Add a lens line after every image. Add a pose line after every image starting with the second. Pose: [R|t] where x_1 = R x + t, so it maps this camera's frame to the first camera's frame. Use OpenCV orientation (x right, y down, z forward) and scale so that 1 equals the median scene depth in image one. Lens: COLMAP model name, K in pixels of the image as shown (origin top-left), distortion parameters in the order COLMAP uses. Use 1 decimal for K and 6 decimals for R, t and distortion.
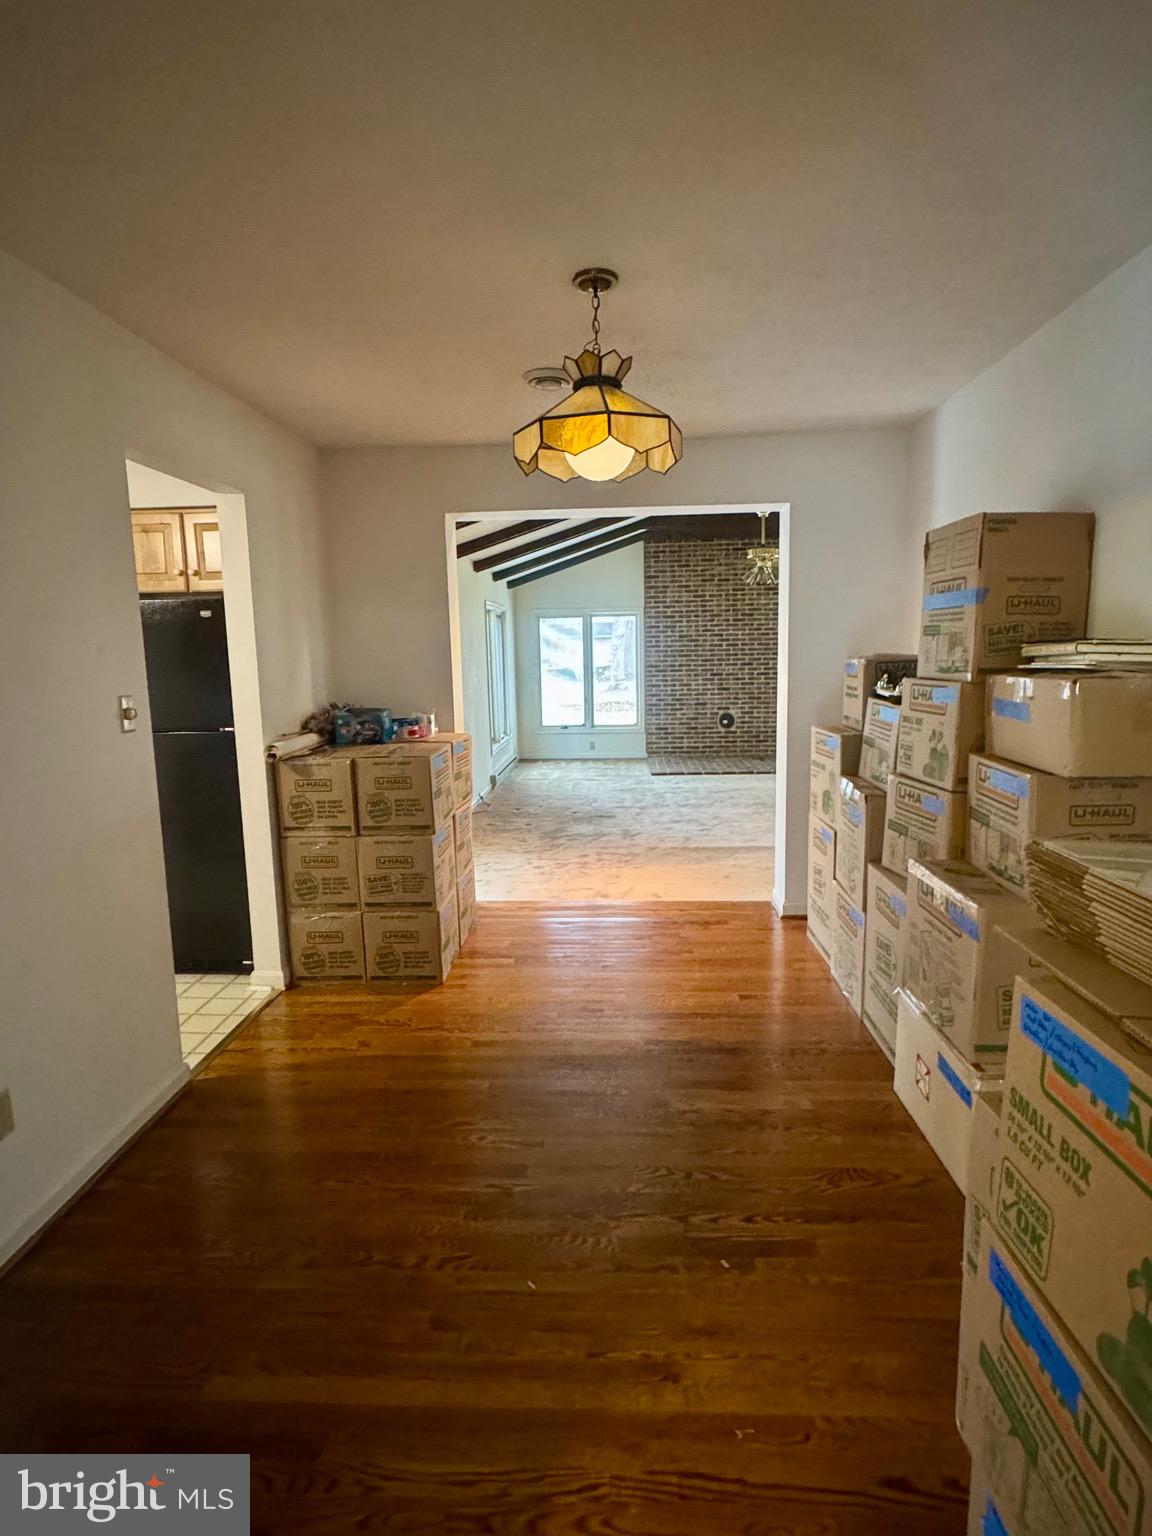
lens RADIAL K [[825.7, 0, 576.0], [0, 825.7, 768.0], [0, 0, 1]] dist [-0.002443, -0.000656]
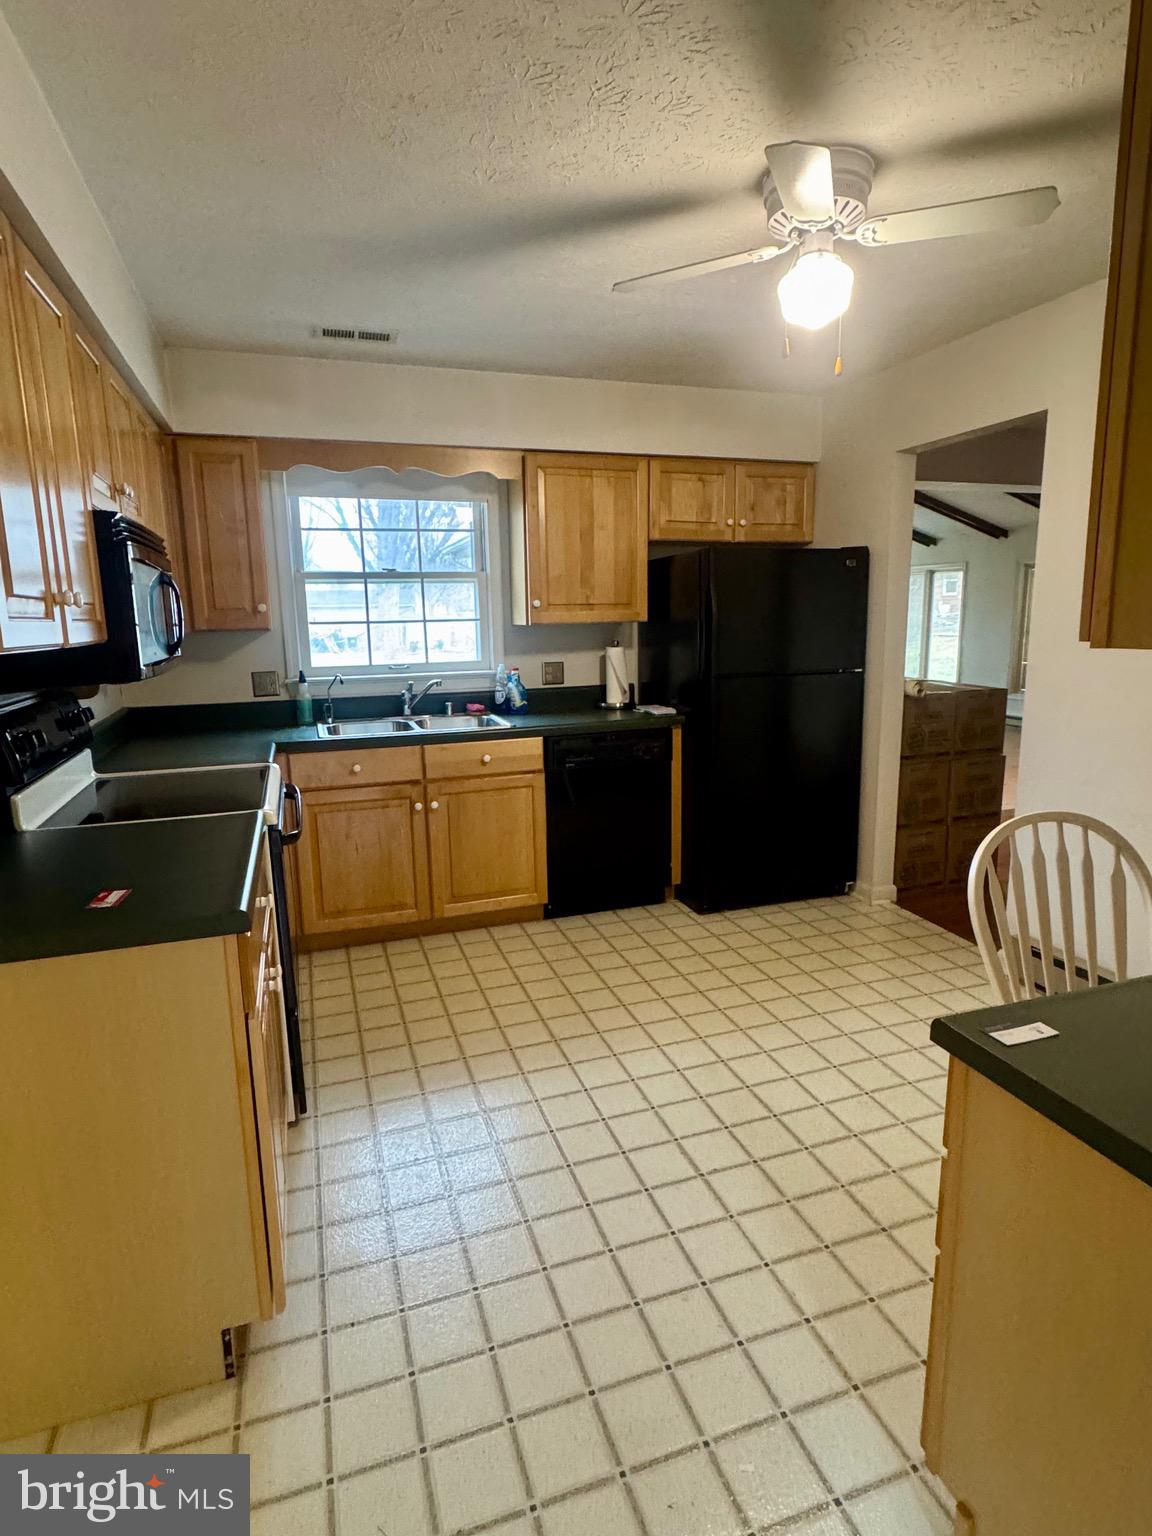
lens RADIAL K [[825.7, 0, 576.0], [0, 825.7, 768.0], [0, 0, 1]] dist [-0.002443, -0.000656]
pose [[0.929952, -0.067504, 0.361430, -1.159676], [0.054162, 0.997429, 0.046931, 0.010559], [-0.363669, -0.024067, 0.931217, 0.113324]]
